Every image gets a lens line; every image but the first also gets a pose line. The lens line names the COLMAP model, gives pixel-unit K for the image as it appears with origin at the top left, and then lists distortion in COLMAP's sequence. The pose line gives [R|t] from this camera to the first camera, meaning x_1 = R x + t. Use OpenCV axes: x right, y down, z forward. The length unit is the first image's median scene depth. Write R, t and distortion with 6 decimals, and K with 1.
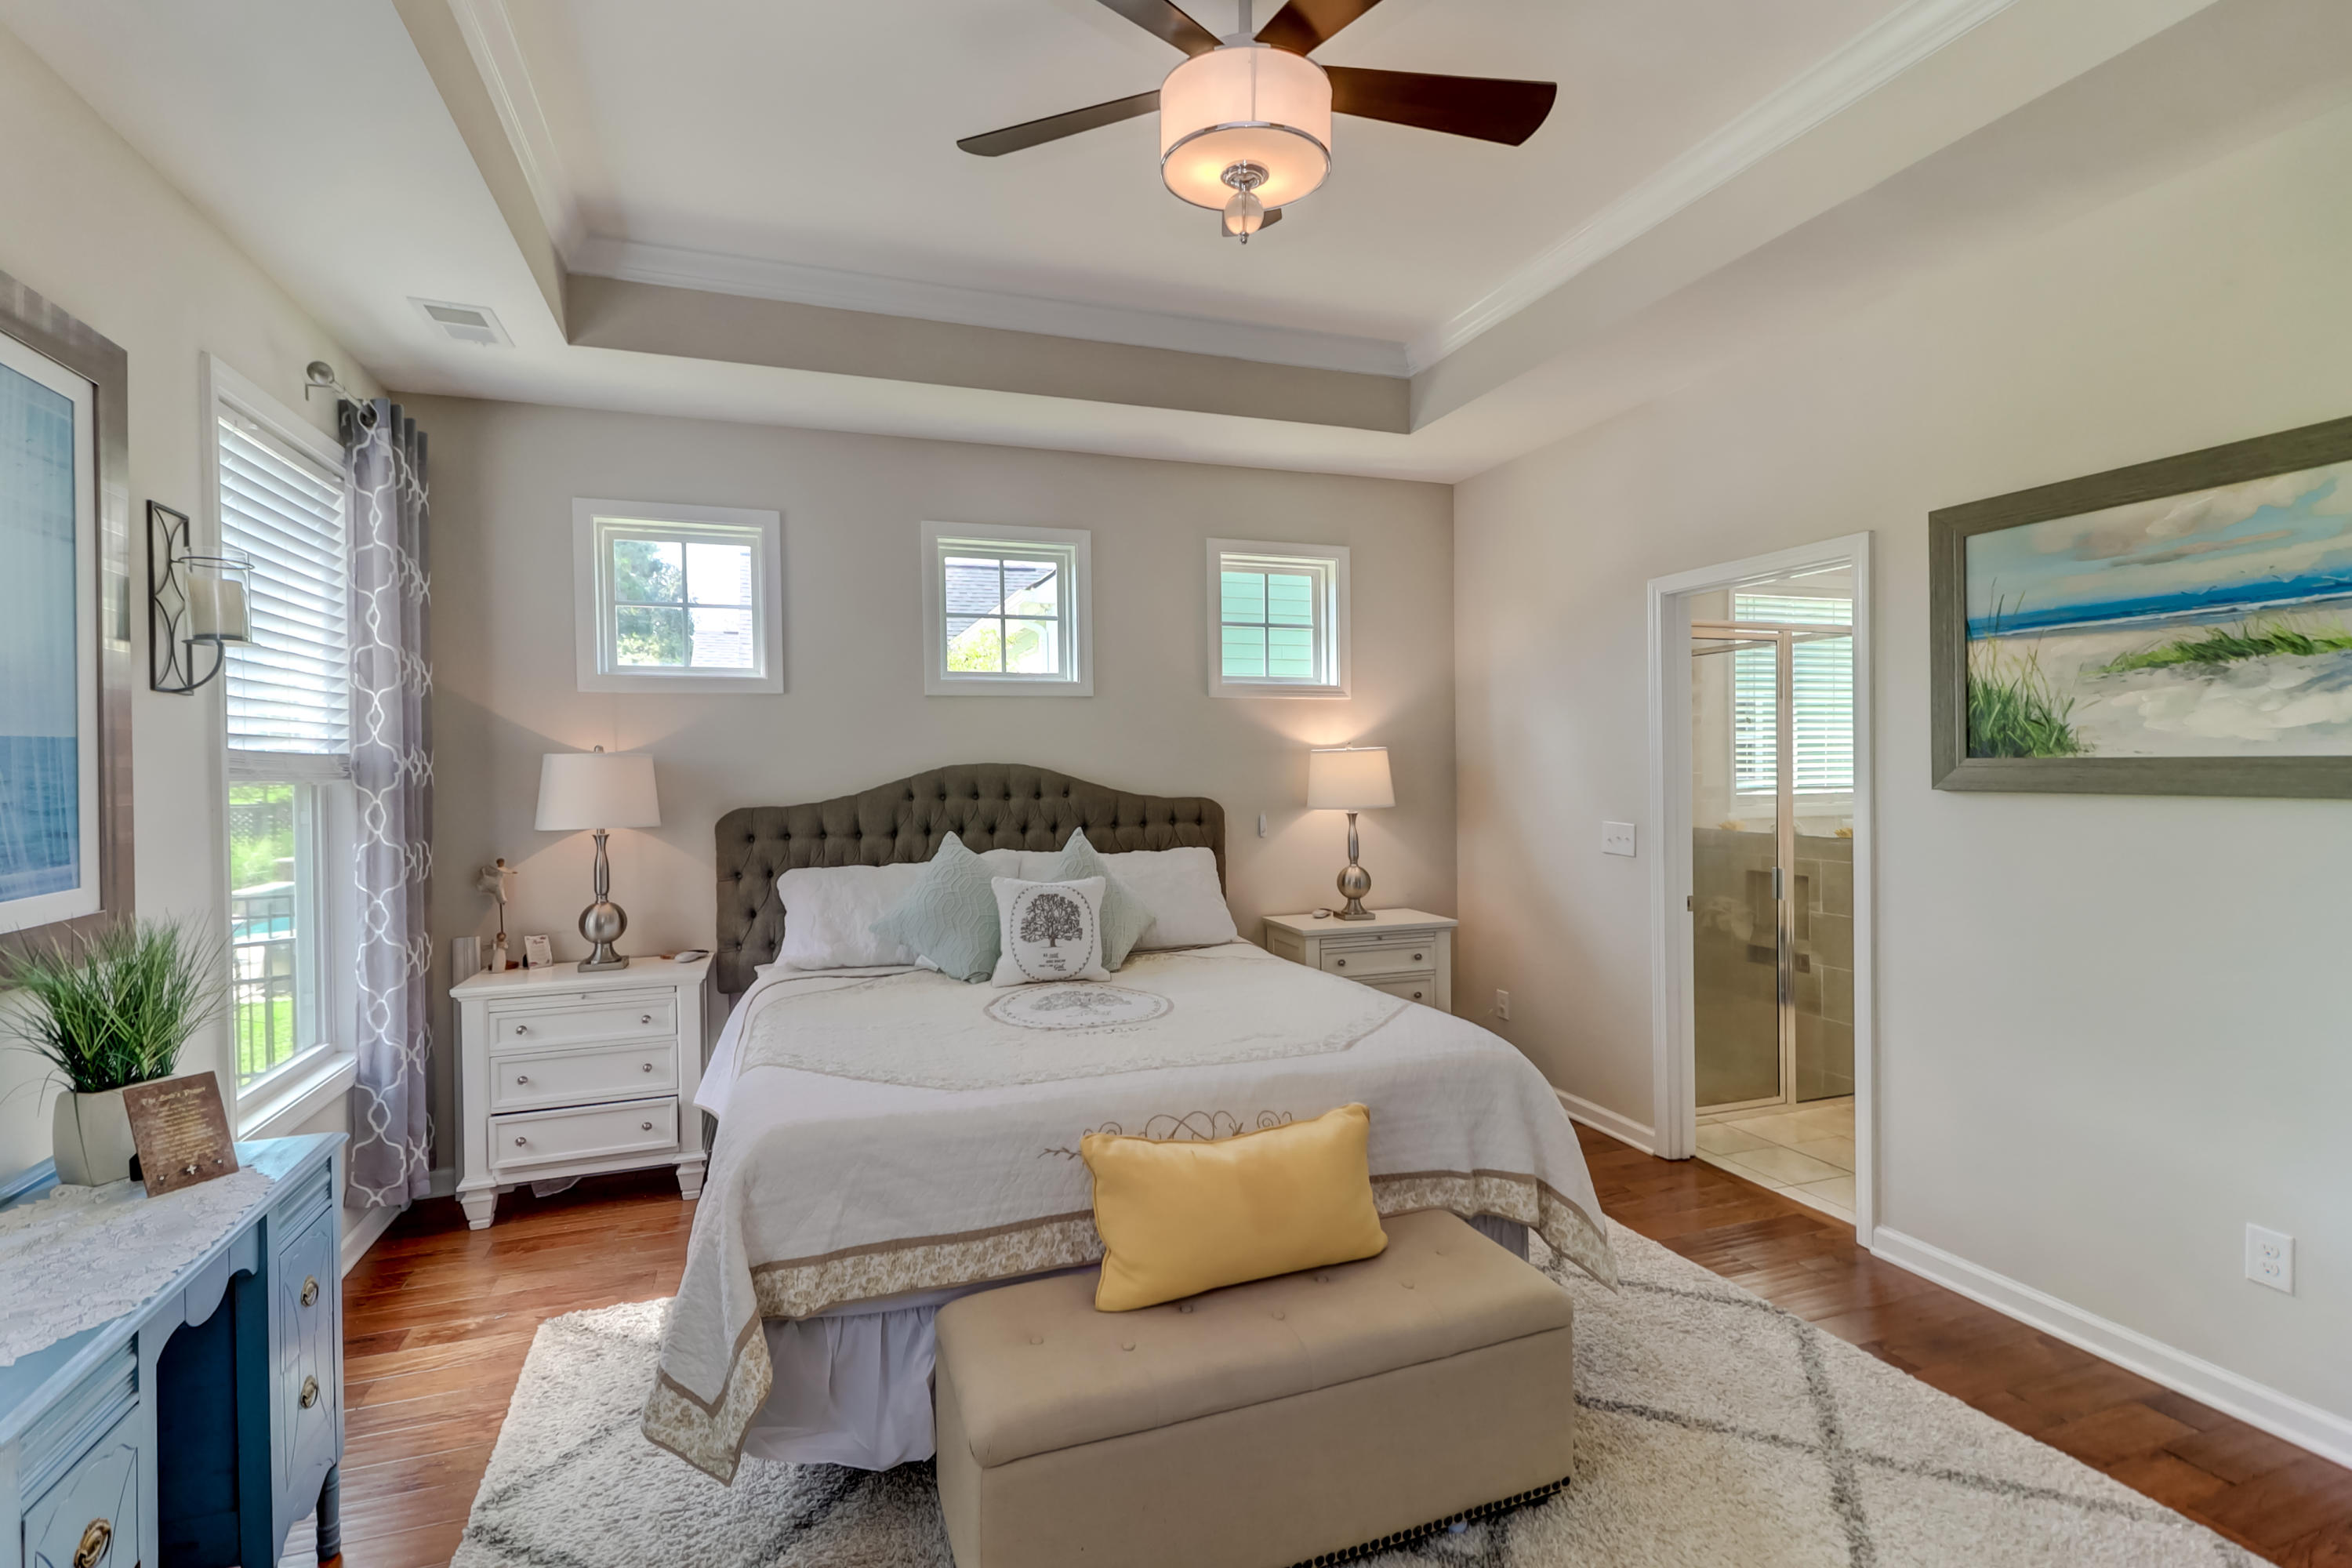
lens RADIAL K [[1068.1, 0, 1172.5], [0, 1068.1, 772.1], [0, 0, 1]] dist [0.007318, -0.002846]
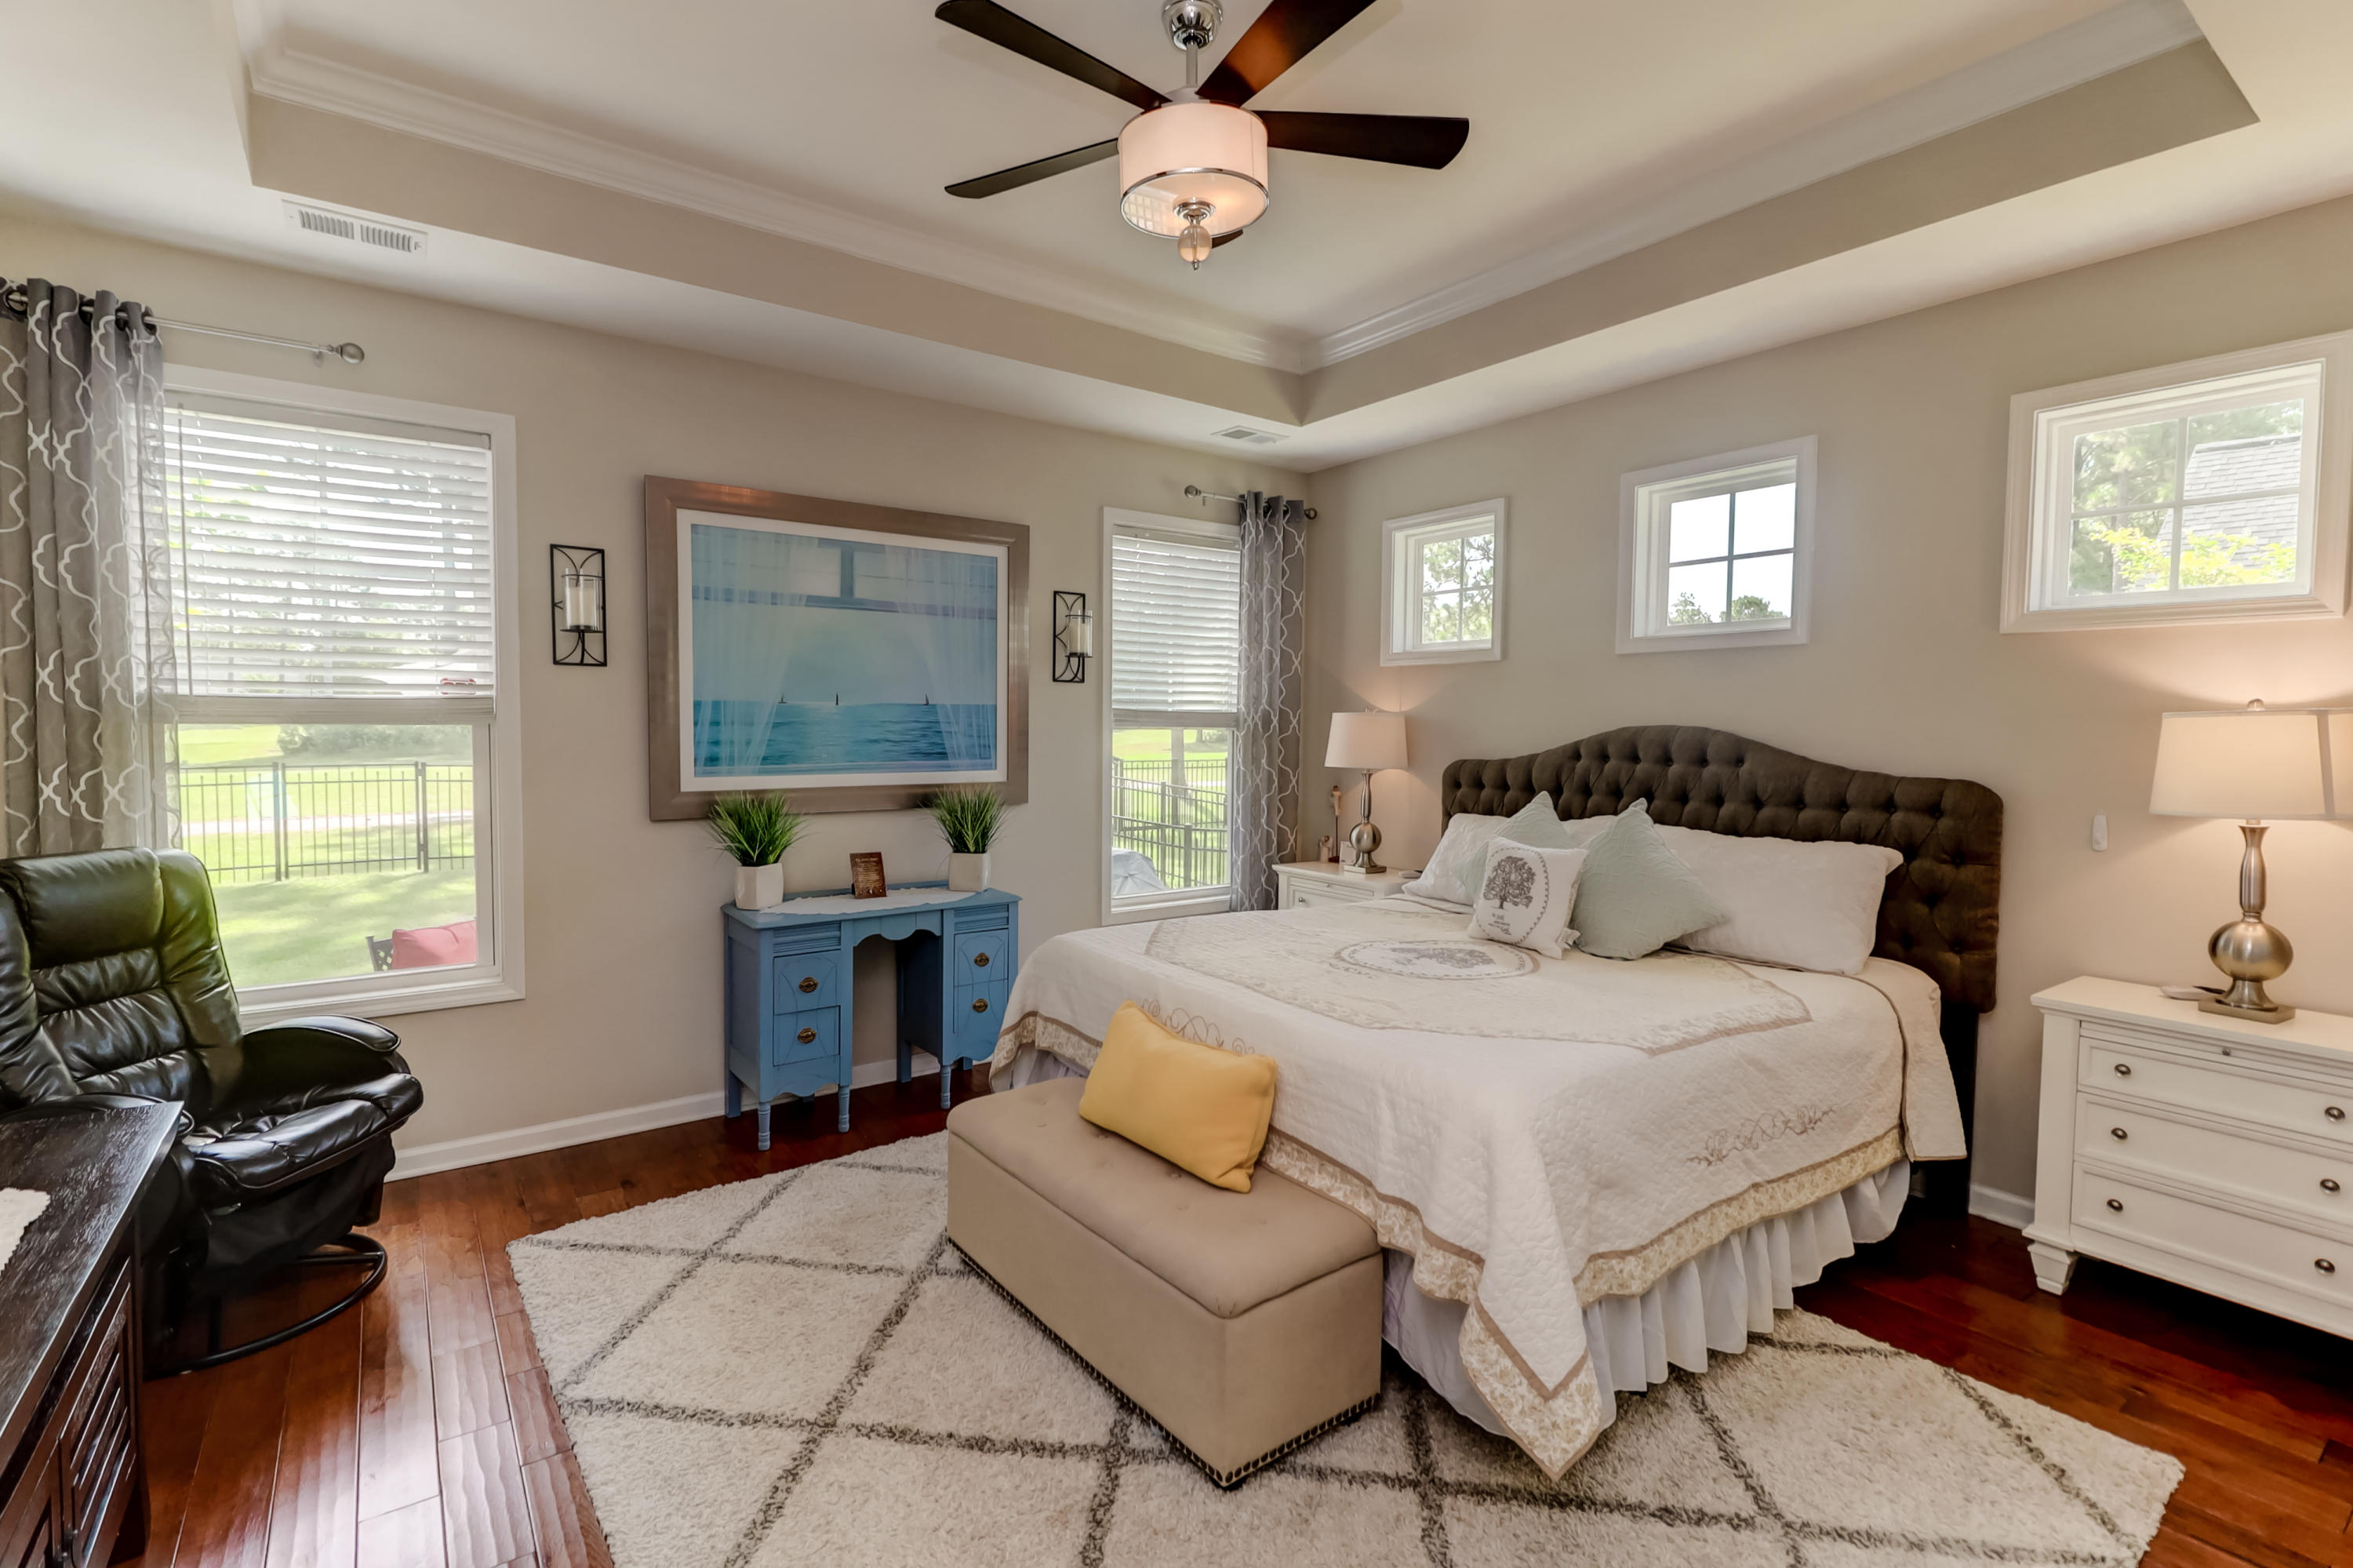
lens RADIAL K [[1068.6, 0, 1165.8], [0, 1068.6, 771.5], [0, 0, 1]] dist [0.007318, -0.002846]
pose [[0.276165, 0.057648, -0.959380, 0.658911], [-0.020253, 0.998327, 0.054158, -0.010615], [0.960897, 0.004474, 0.276870, 0.367052]]
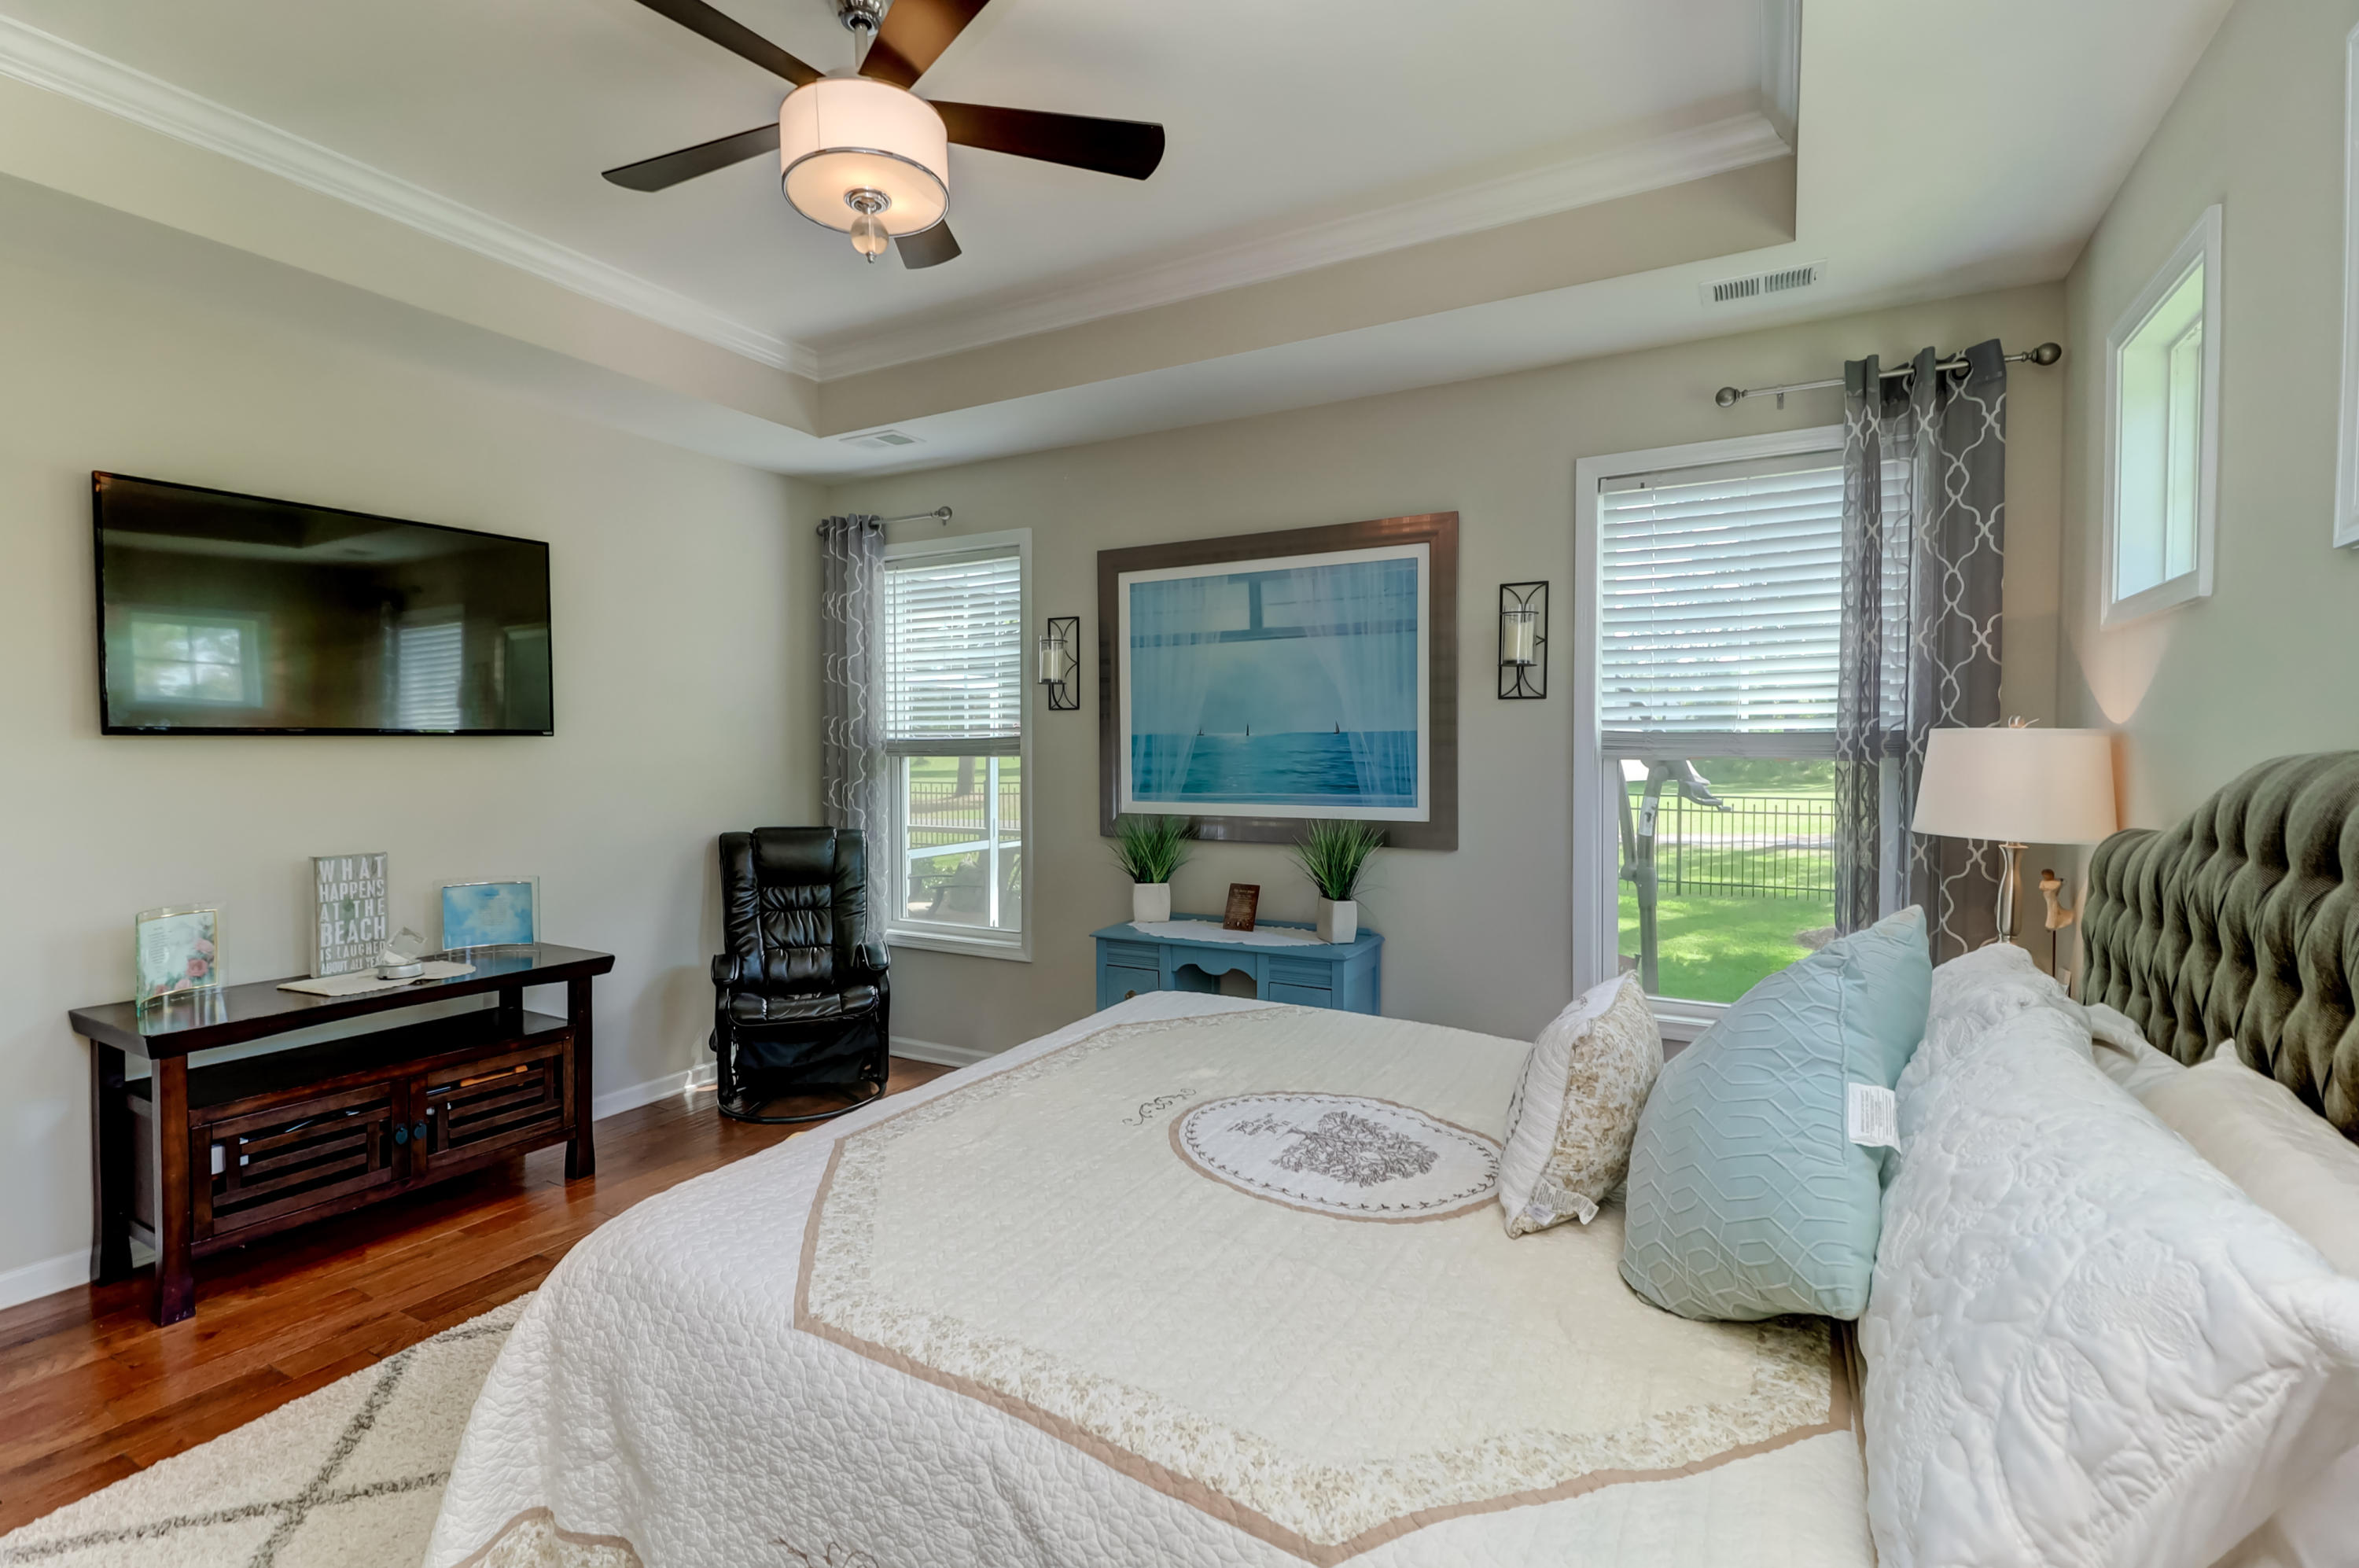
lens RADIAL K [[1071.3, 0, 1174.6], [0, 1071.3, 779.3], [0, 0, 1]] dist [0.007318, -0.002846]
pose [[-0.751777, 0.034275, -0.658526, 0.307857], [0.006686, 0.998993, 0.044363, -0.017127], [0.659383, 0.028948, -0.751249, 1.116664]]
